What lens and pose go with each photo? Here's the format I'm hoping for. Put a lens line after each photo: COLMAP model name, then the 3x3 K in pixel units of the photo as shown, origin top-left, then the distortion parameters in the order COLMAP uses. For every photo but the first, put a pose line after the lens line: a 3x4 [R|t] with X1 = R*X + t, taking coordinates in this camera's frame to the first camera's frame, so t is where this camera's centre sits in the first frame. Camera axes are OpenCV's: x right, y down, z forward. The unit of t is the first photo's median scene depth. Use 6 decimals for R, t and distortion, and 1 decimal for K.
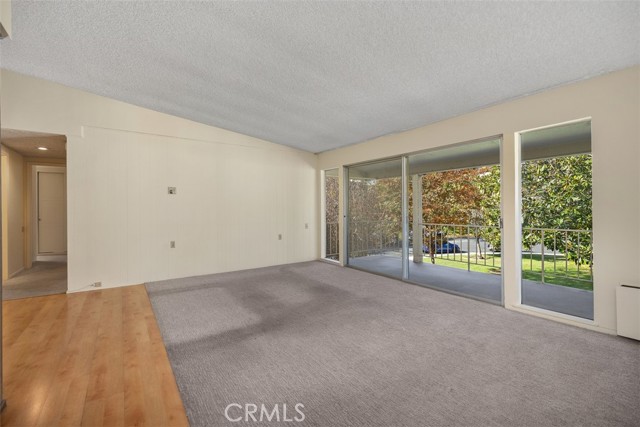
lens RADIAL K [[290.8, 0, 322.8], [0, 290.8, 210.4], [0, 0, 1]] dist [0.005144, -0.000312]
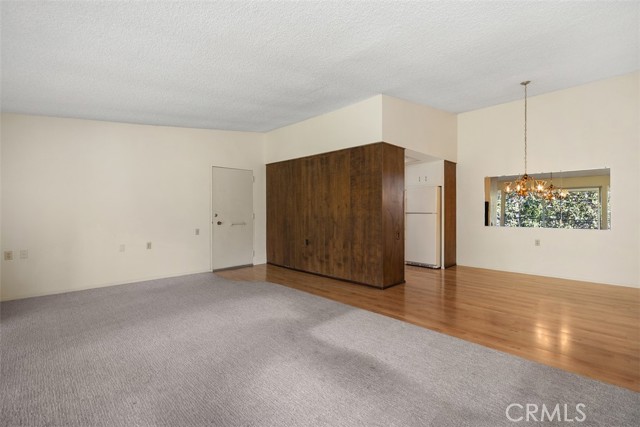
lens RADIAL K [[290.8, 0, 323.1], [0, 290.8, 213.8], [0, 0, 1]] dist [0.005144, -0.000312]
pose [[-0.984389, 0.010509, -0.175690, -0.122280], [0.007465, 0.999811, 0.017976, -0.019039], [0.175846, 0.016384, -0.984281, 2.460584]]
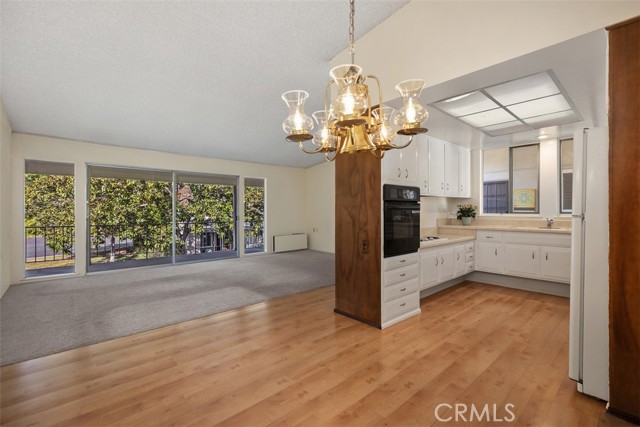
lens RADIAL K [[290.8, 0, 316.7], [0, 290.8, 212.5], [0, 0, 1]] dist [0.005144, -0.000312]
pose [[-0.118747, -0.002363, 0.992922, -2.191532], [0.010507, 0.999938, 0.003636, 0.005946], [-0.992869, 0.010864, -0.118715, 0.985430]]
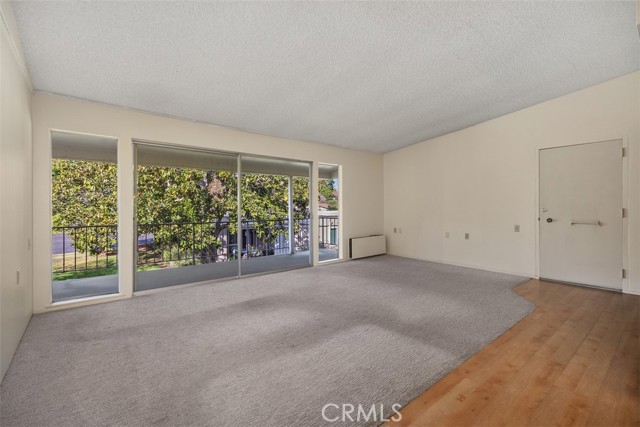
lens RADIAL K [[290.8, 0, 314.5], [0, 290.8, 206.8], [0, 0, 1]] dist [0.005144, -0.000312]
pose [[-0.074794, 0.003907, 0.997191, -1.453507], [0.008873, 0.999955, -0.003252, 0.001564], [-0.997160, 0.008605, -0.074825, 1.588498]]
